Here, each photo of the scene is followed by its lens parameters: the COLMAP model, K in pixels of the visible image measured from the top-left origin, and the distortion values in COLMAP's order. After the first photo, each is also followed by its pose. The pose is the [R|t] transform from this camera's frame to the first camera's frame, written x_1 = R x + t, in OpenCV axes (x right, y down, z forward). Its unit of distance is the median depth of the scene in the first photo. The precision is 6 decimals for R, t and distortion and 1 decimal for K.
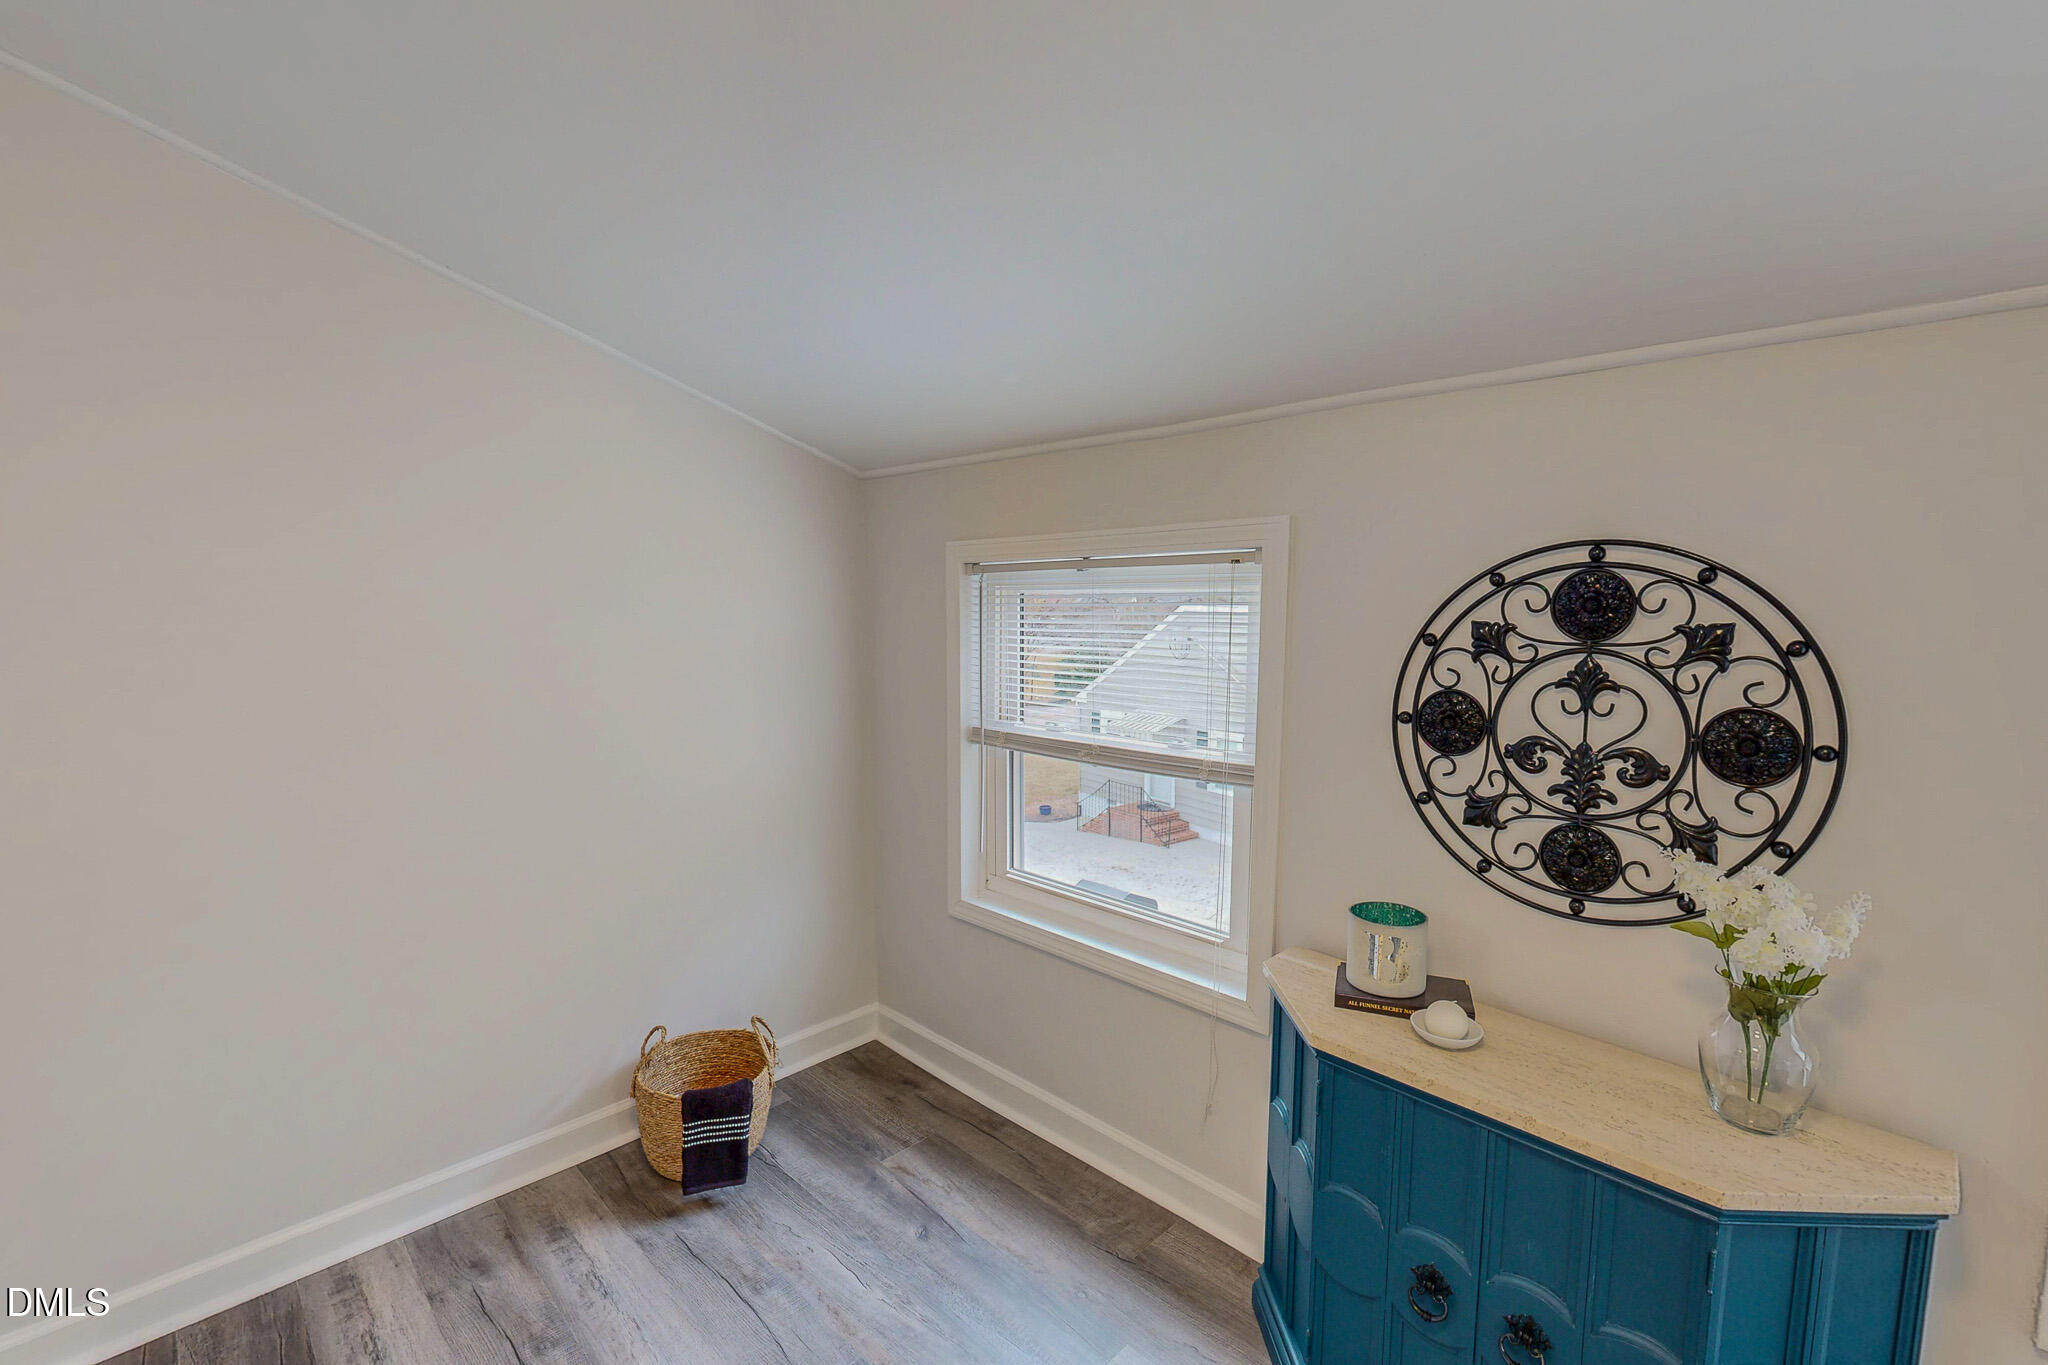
lens RADIAL K [[873.5, 0, 1020.1], [0, 873.5, 684.9], [0, 0, 1]] dist [-0.000552, -0.000173]
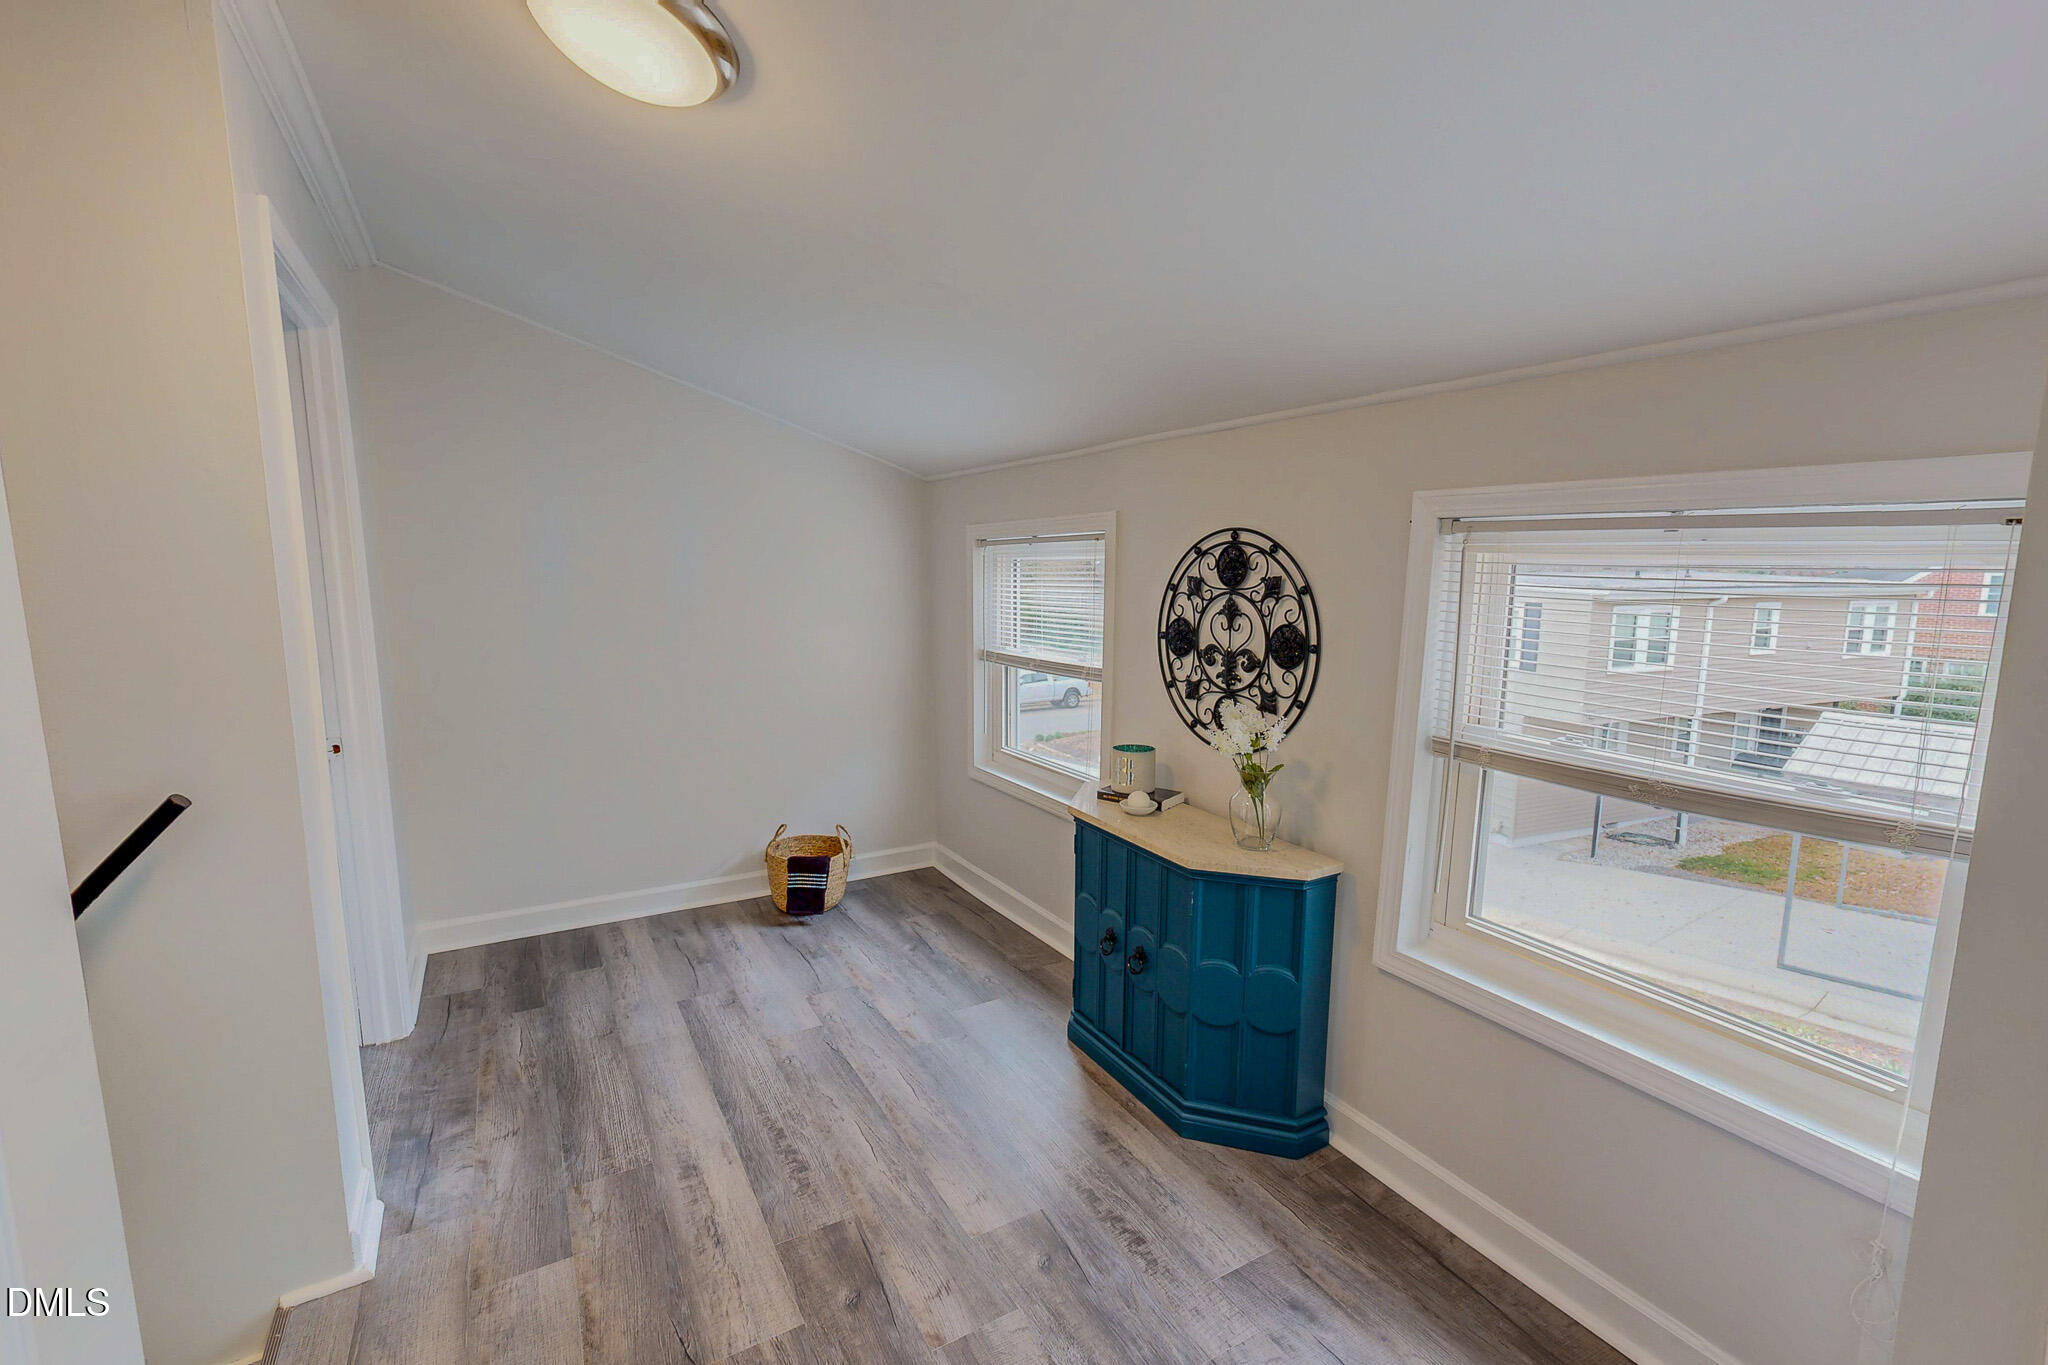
lens RADIAL K [[887.6, 0, 1024.0], [0, 887.6, 682.5], [0, 0, 1]] dist [0.001796, -0.000450]
pose [[0.965094, 0.040402, -0.258767, 0.645127], [-0.033381, 0.998947, 0.031471, 0.085727], [0.259766, -0.021734, 0.965427, -0.709003]]
